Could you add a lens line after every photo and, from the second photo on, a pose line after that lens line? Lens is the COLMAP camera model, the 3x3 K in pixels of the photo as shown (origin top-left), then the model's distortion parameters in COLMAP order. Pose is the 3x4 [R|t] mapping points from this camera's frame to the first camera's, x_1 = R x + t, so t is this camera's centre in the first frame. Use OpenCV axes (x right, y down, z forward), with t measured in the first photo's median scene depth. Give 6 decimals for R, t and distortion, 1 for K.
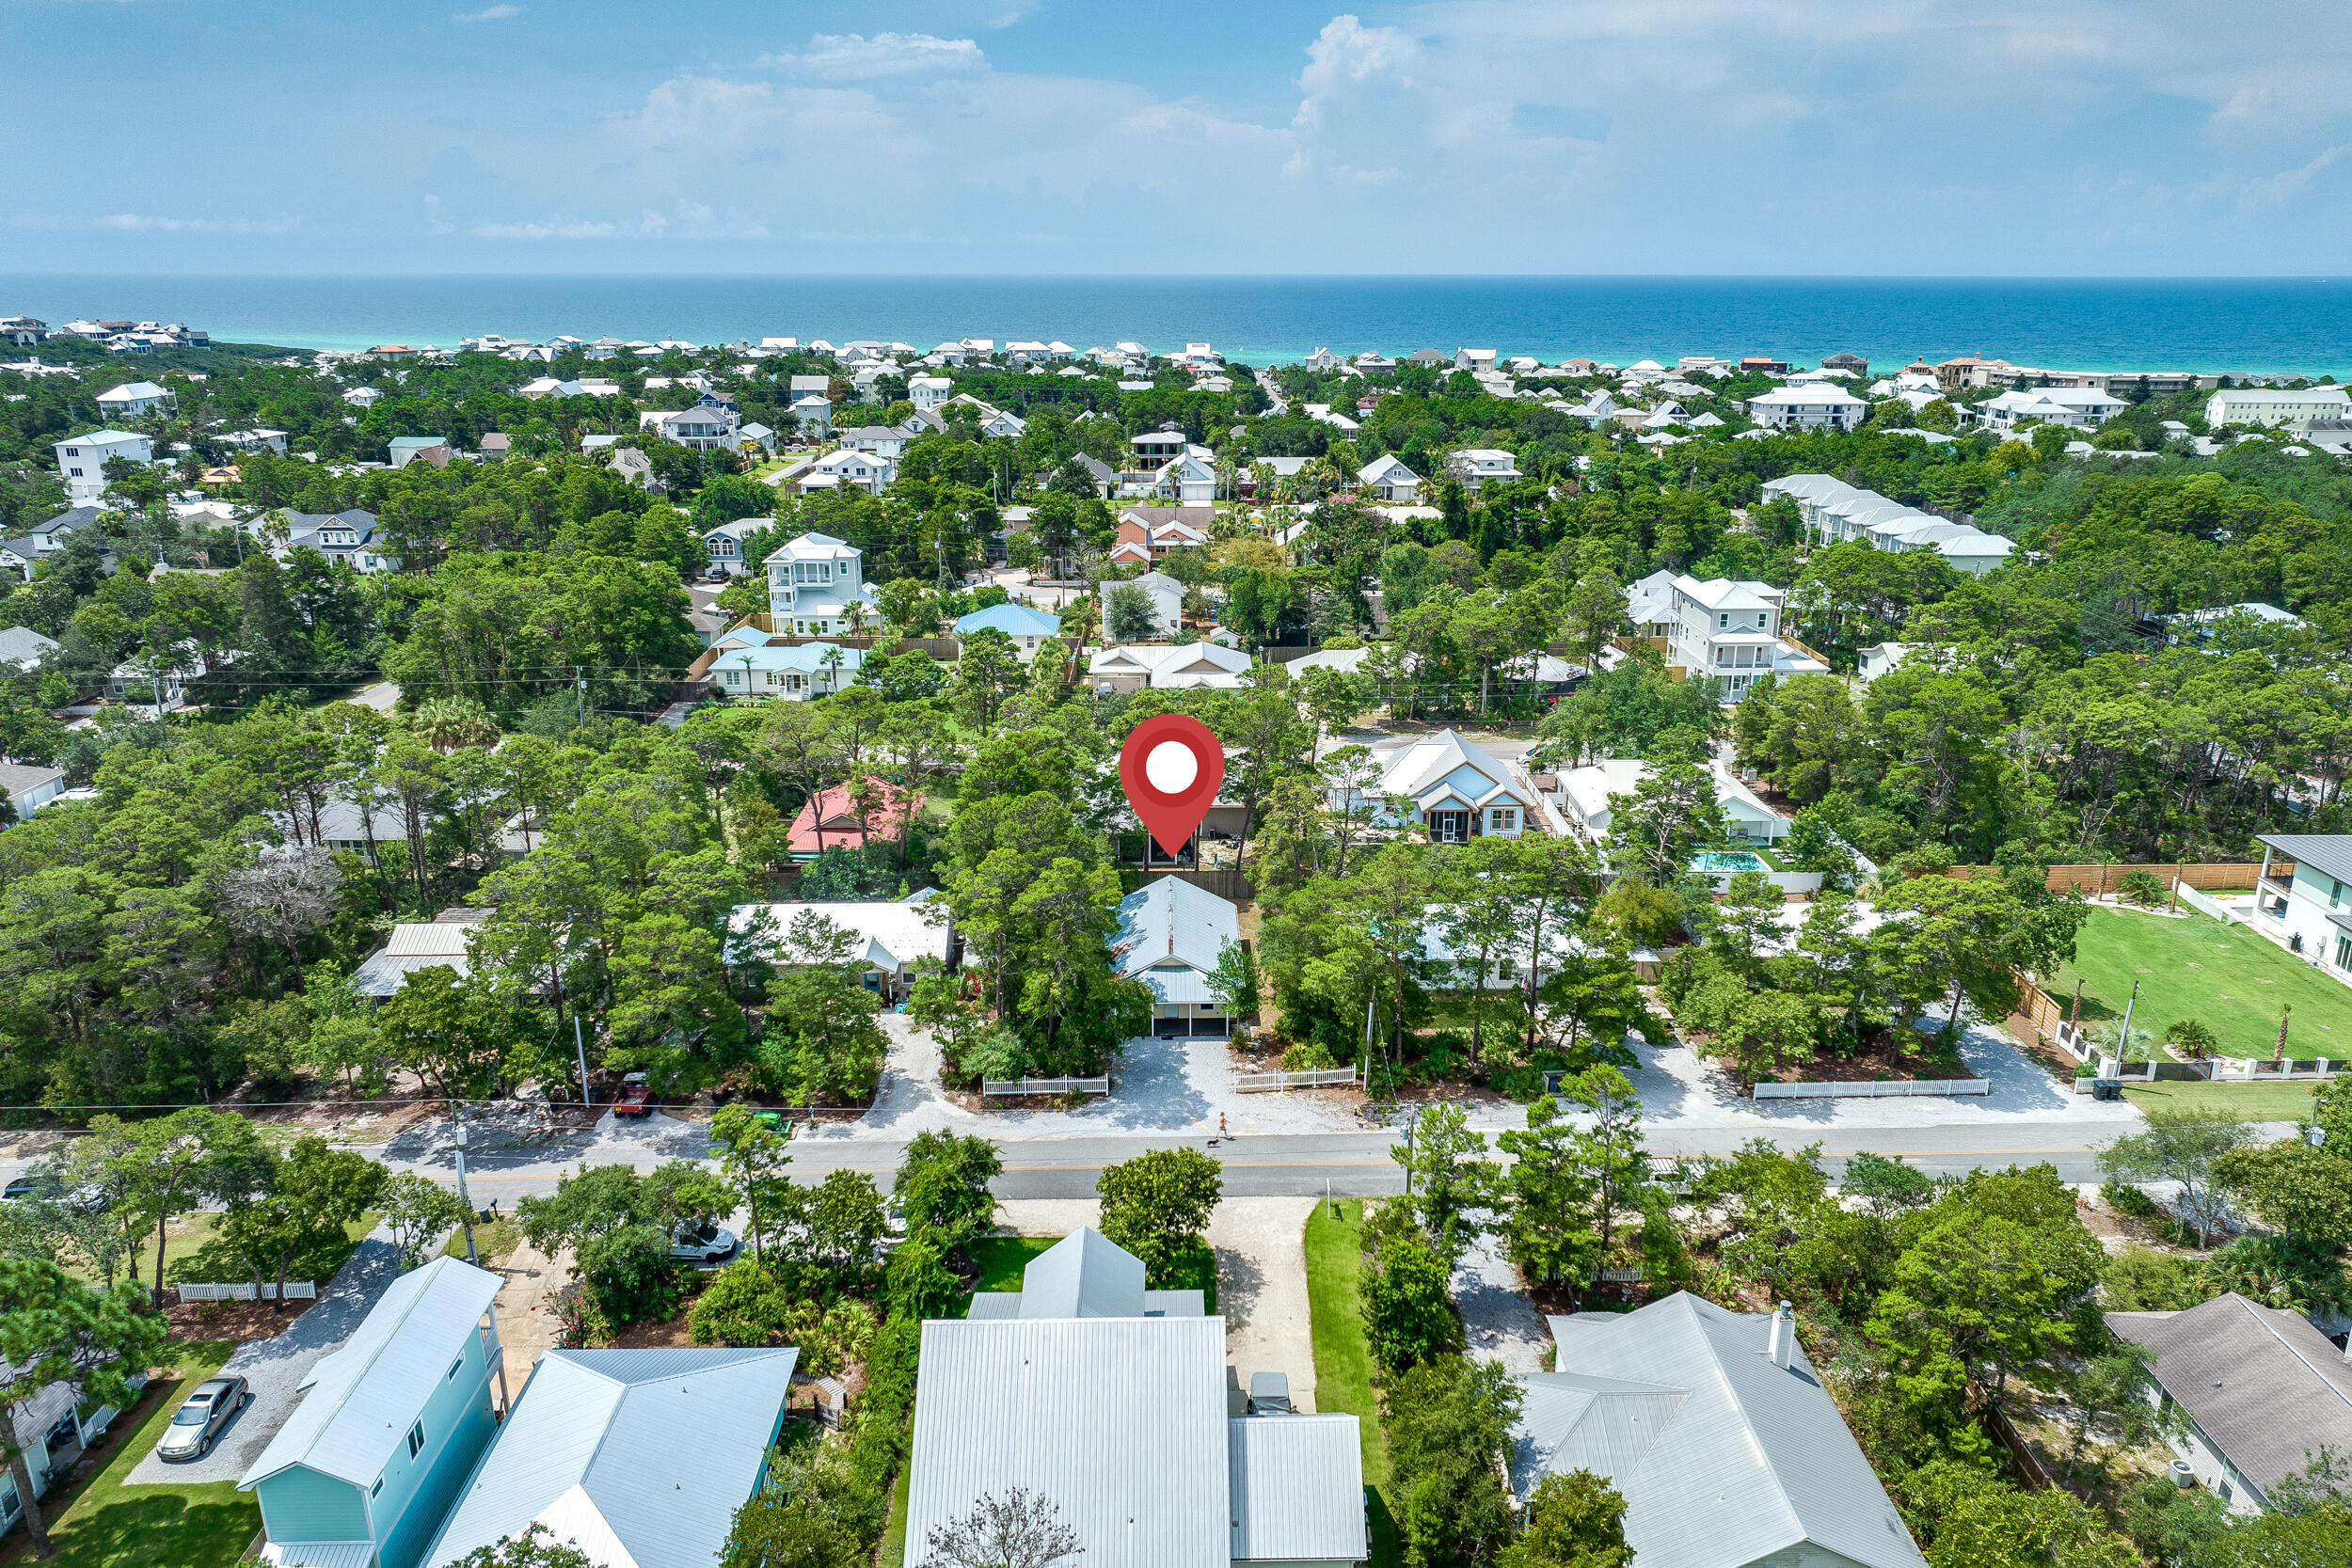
lens RADIAL K [[1673.3, 0, 1205.8], [0, 1673.3, 811.0], [0, 0, 1]] dist [0.001854, -0.028496]
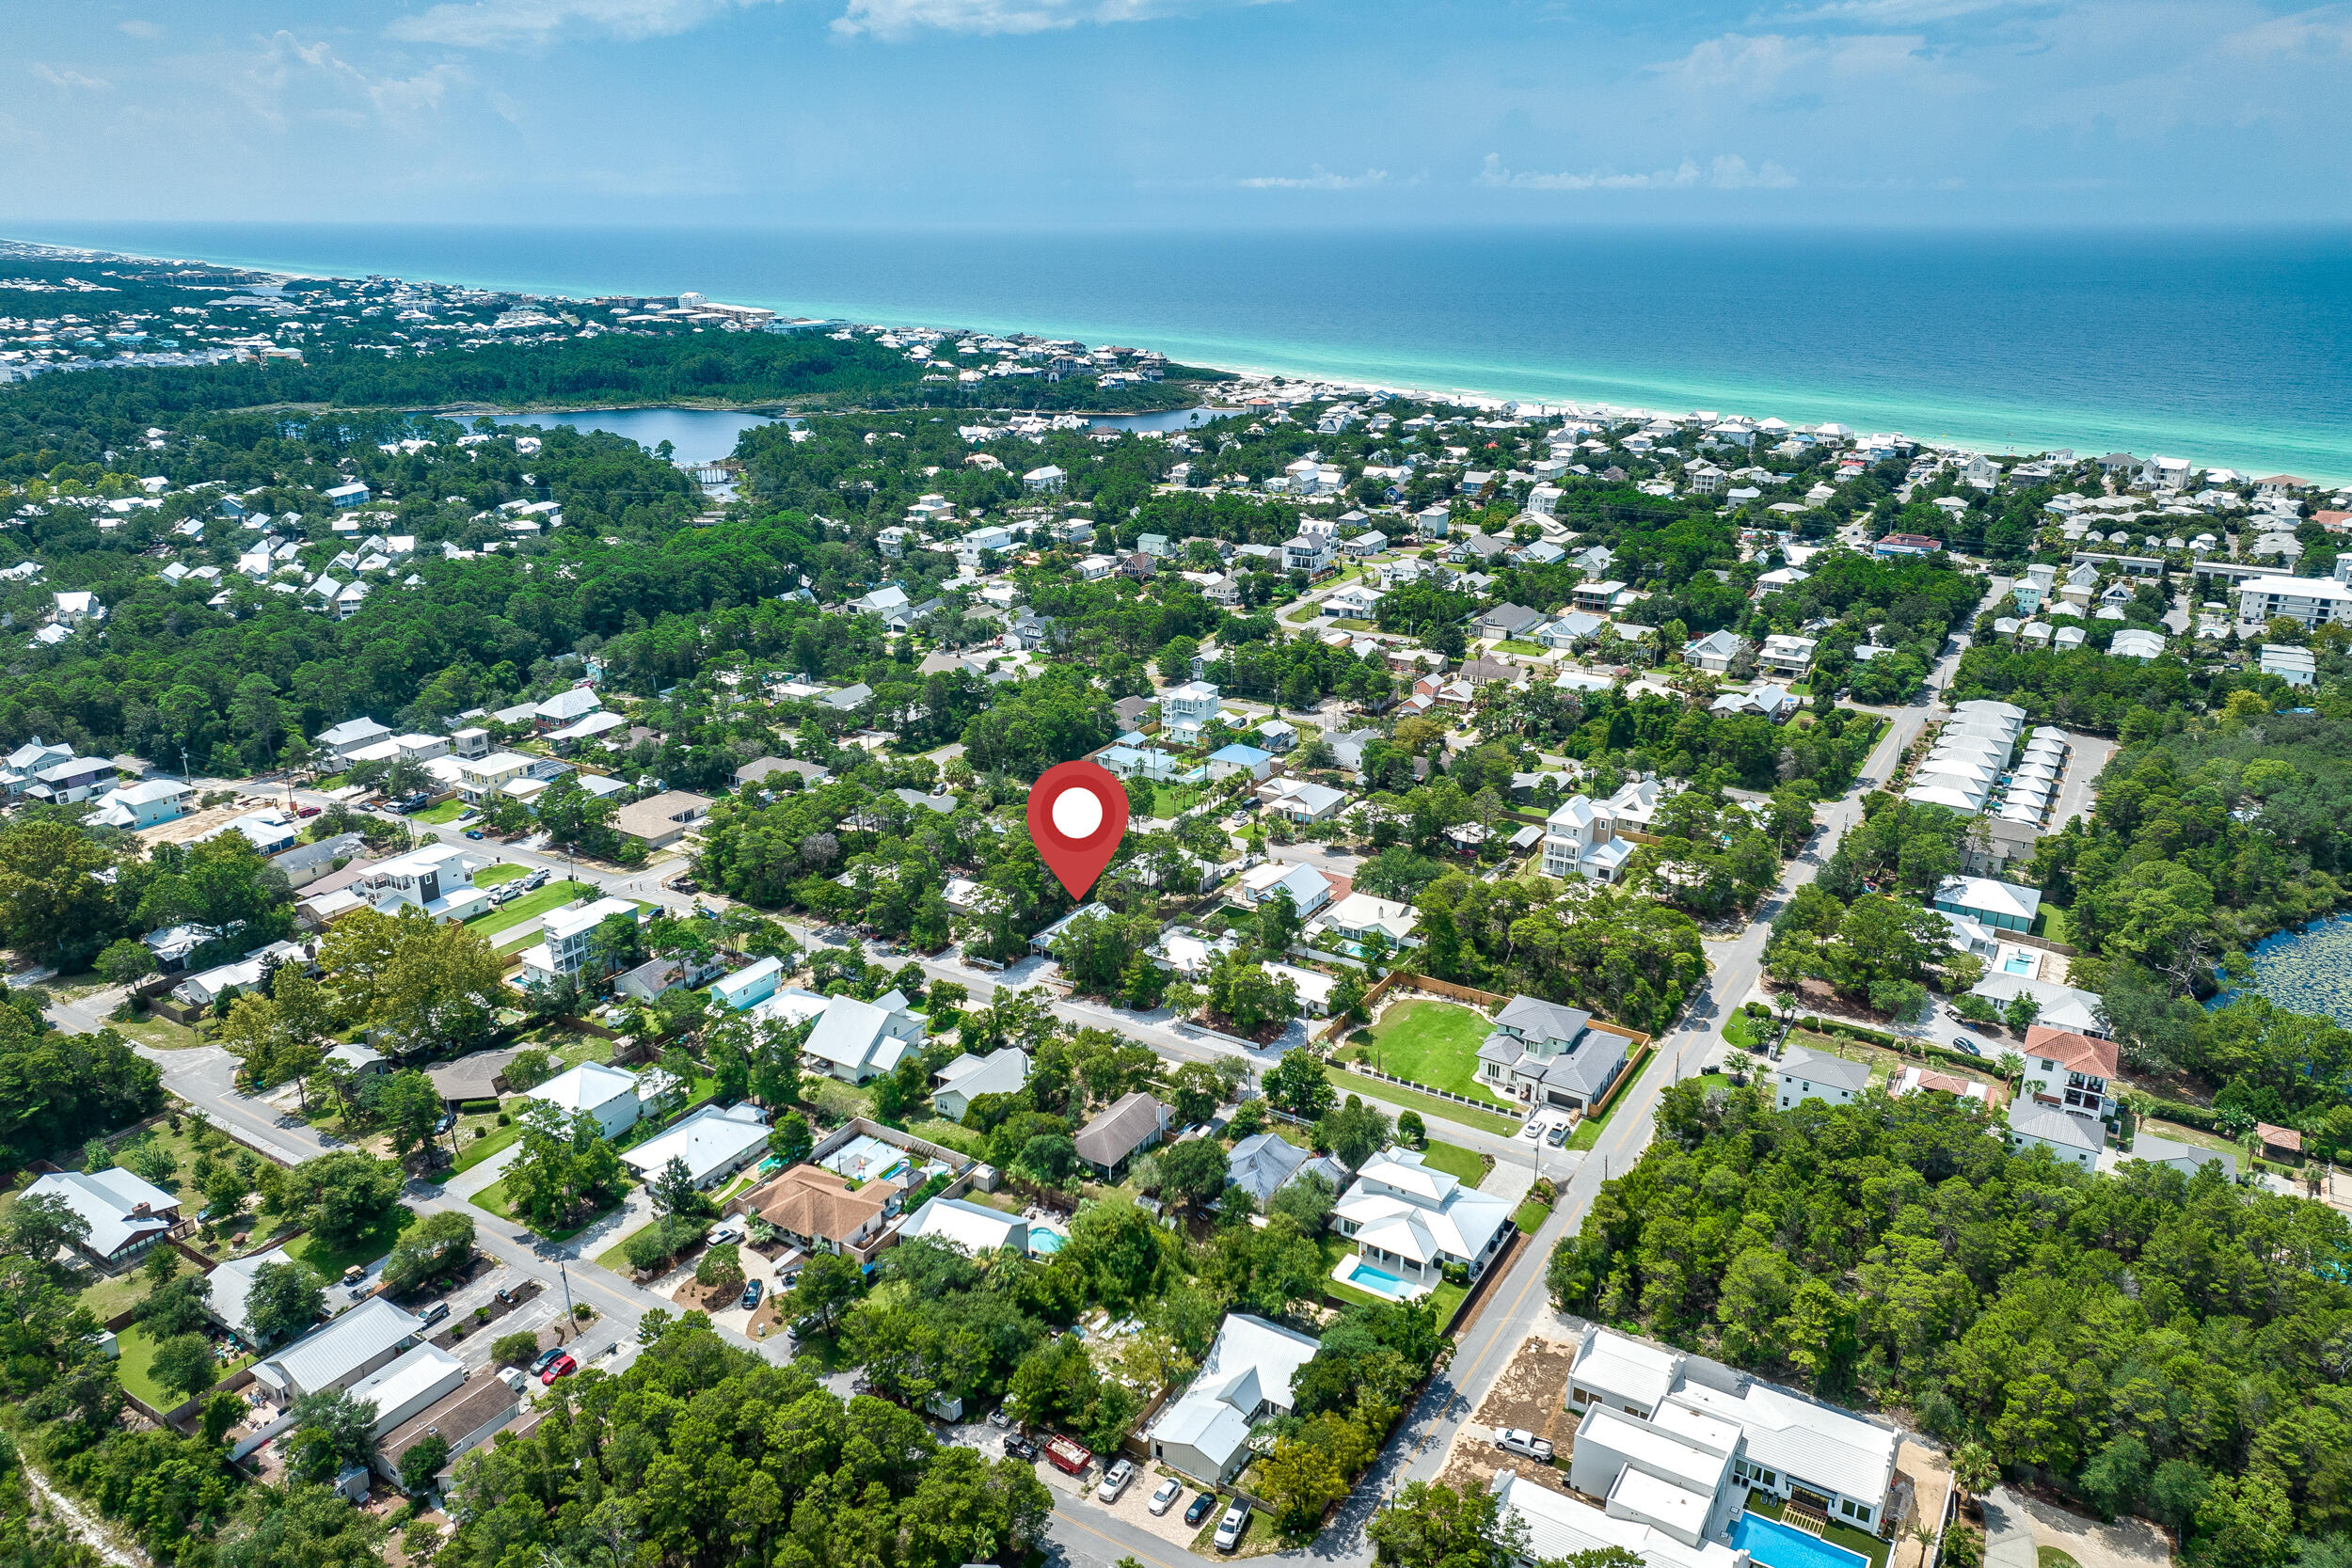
lens RADIAL K [[1630.4, 0, 1172.4], [0, 1630.4, 671.1], [0, 0, 1]] dist [-0.003057, -0.007374]
pose [[0.835018, 0.144271, -0.530972, 1.506628], [-0.166253, 0.986062, 0.006472, -0.385384], [0.524505, 0.082871, 0.847364, -1.222124]]
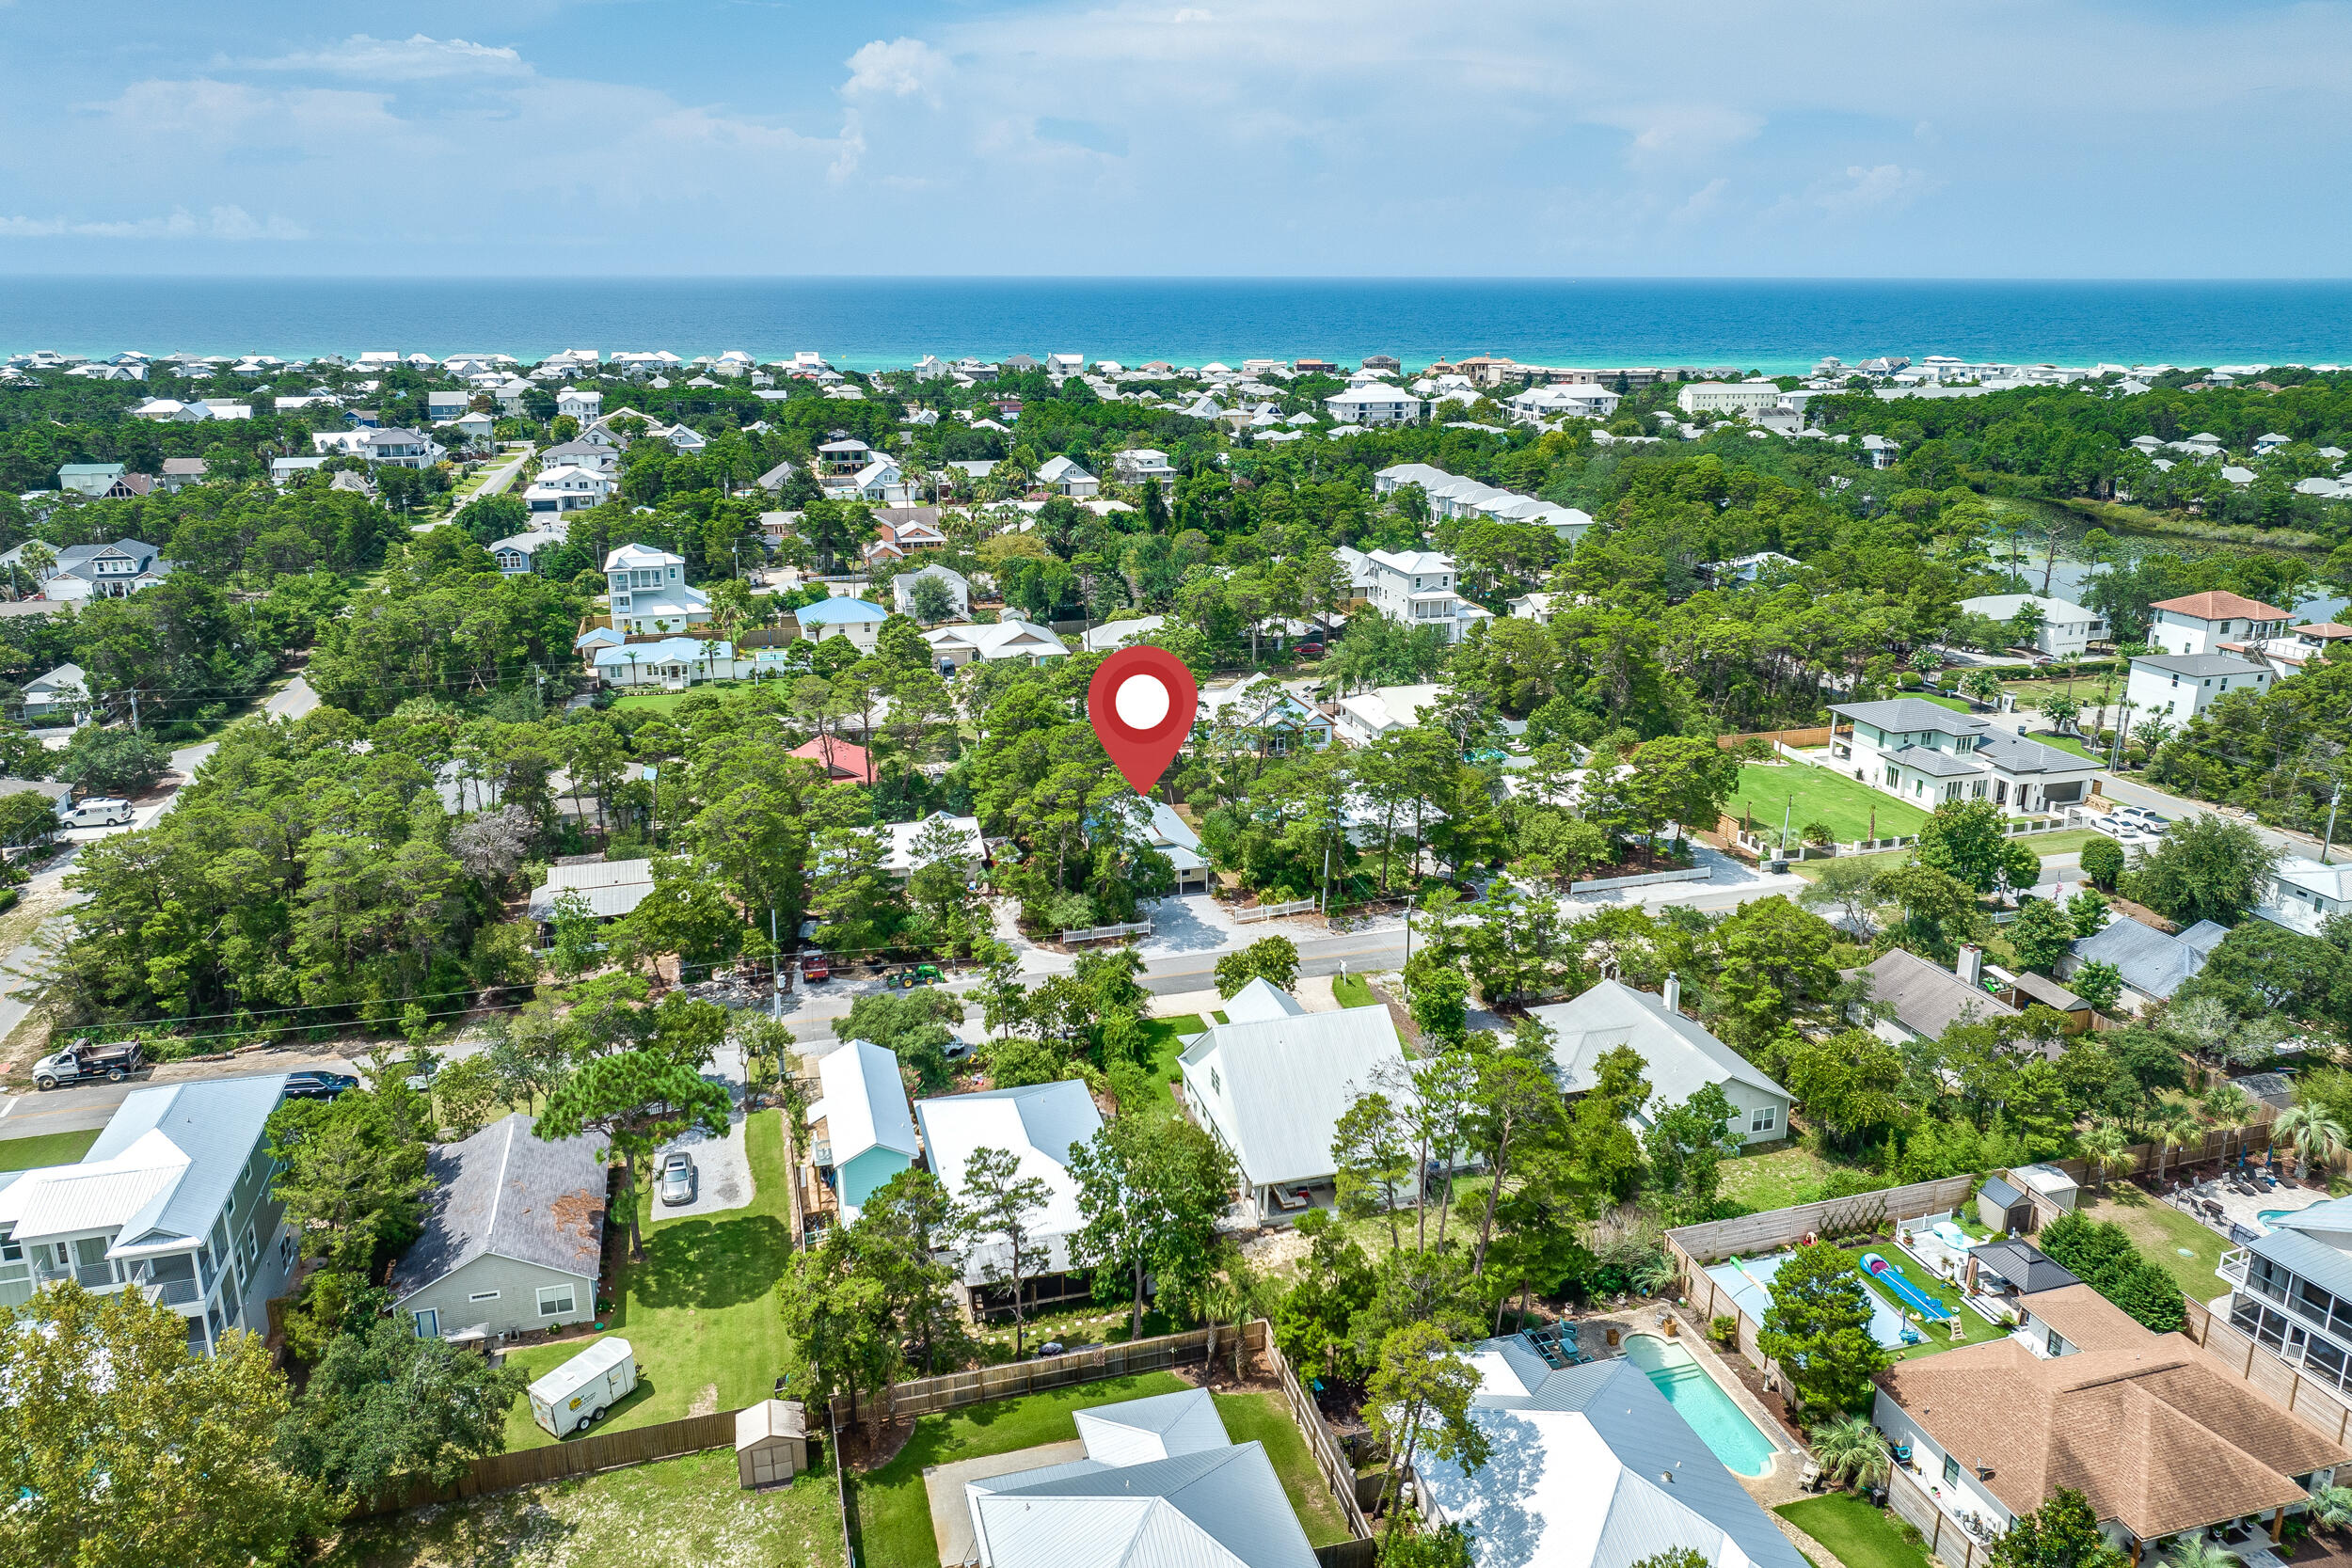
lens RADIAL K [[1630.4, 0, 1172.4], [0, 1630.4, 671.1], [0, 0, 1]] dist [-0.003057, -0.007374]
pose [[0.968261, -0.058692, 0.242951, -0.325577], [0.076081, 0.995121, -0.062813, 0.034675], [-0.238079, 0.079303, 0.968003, -0.308907]]
